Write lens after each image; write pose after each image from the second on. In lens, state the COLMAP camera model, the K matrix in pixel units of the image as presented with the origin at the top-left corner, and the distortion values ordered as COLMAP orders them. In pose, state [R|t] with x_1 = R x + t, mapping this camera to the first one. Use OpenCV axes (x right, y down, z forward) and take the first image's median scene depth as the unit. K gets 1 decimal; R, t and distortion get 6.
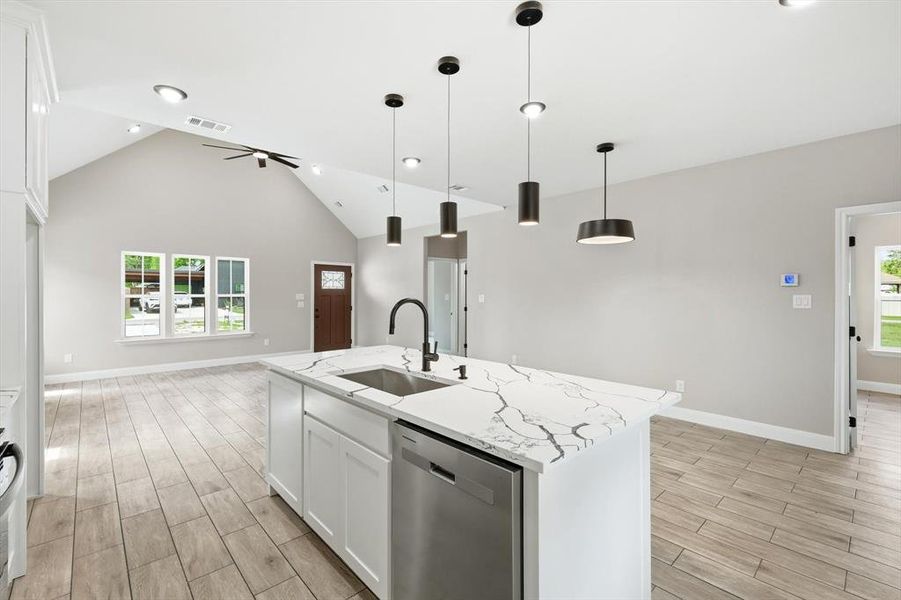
lens RADIAL K [[394.3, 0, 451.0], [0, 394.3, 296.2], [0, 0, 1]] dist [0.000584, 0.000536]
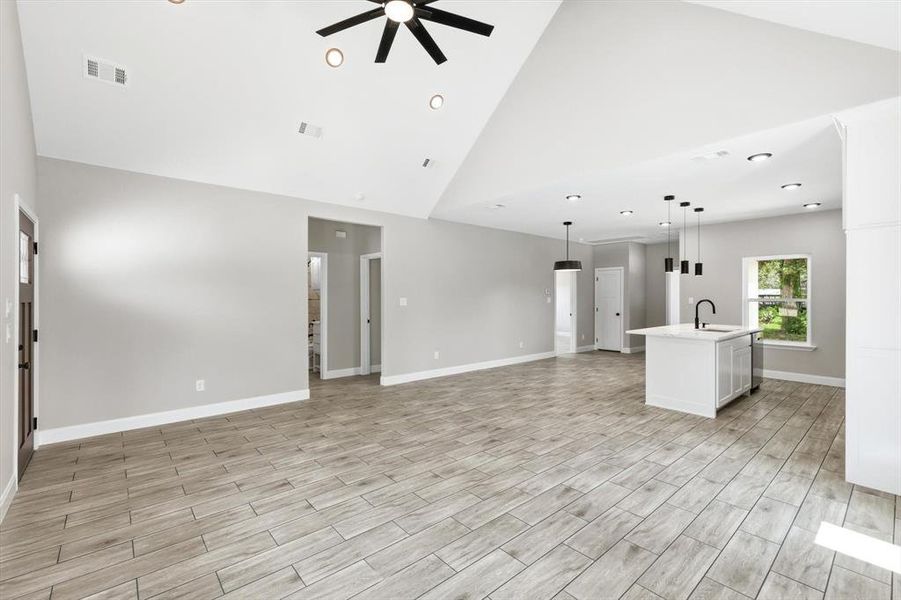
lens RADIAL K [[394.3, 0, 450.6], [0, 394.3, 293.8], [0, 0, 1]] dist [0.000584, 0.000536]
pose [[0.030644, 0.006475, 0.999509, -0.722122], [0.005723, 0.999961, -0.006654, -0.005470], [-0.999514, 0.005924, 0.030606, 0.688006]]
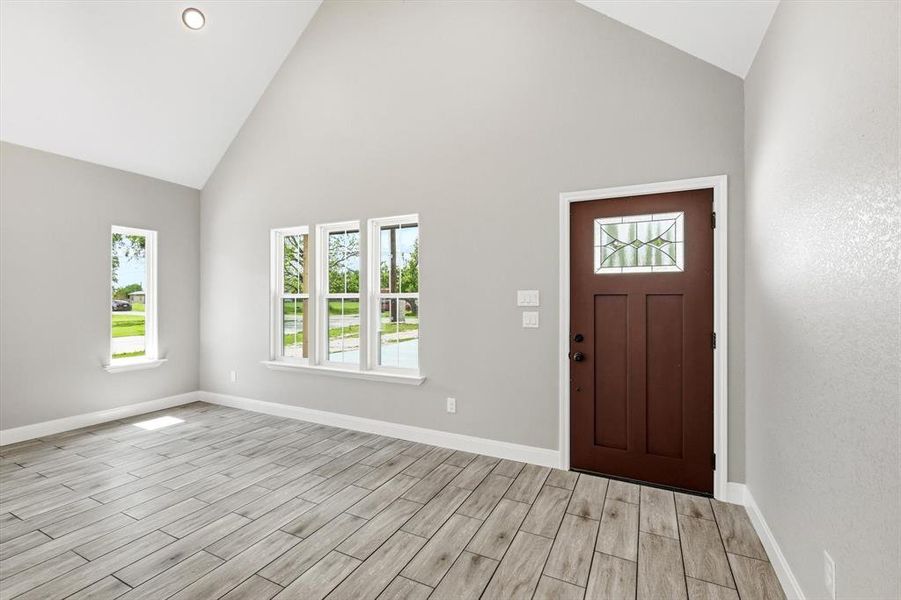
lens RADIAL K [[394.3, 0, 451.6], [0, 394.3, 296.2], [0, 0, 1]] dist [0.000584, 0.000536]
pose [[0.355453, -0.007137, -0.934667, -0.070449], [-0.004041, 0.999950, -0.009172, 0.003620], [0.934685, 0.007037, 0.355407, 0.852904]]
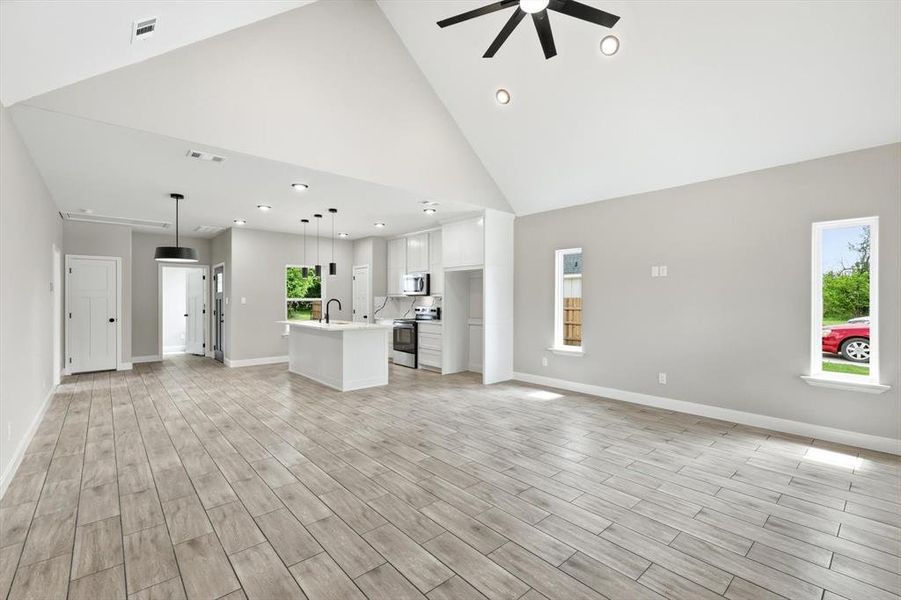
lens RADIAL K [[394.3, 0, 452.6], [0, 394.3, 297.9], [0, 0, 1]] dist [0.000584, 0.000536]
pose [[-0.999847, -0.001978, 0.017370, -0.294057], [-0.001910, 0.999991, 0.003907, -0.003885], [-0.017378, 0.003874, -0.999841, 1.101716]]
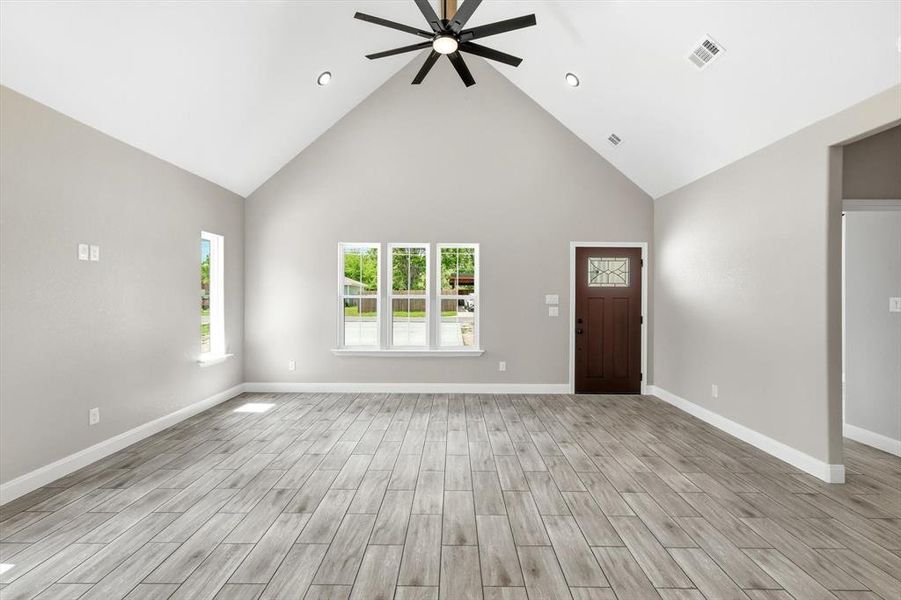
lens RADIAL K [[394.3, 0, 451.4], [0, 394.3, 294.7], [0, 0, 1]] dist [0.000584, 0.000536]
pose [[0.730984, 0.002061, -0.682391, -0.071033], [-0.007013, 0.999965, -0.004493, -0.002278], [0.682359, 0.008070, 0.730973, 0.447647]]
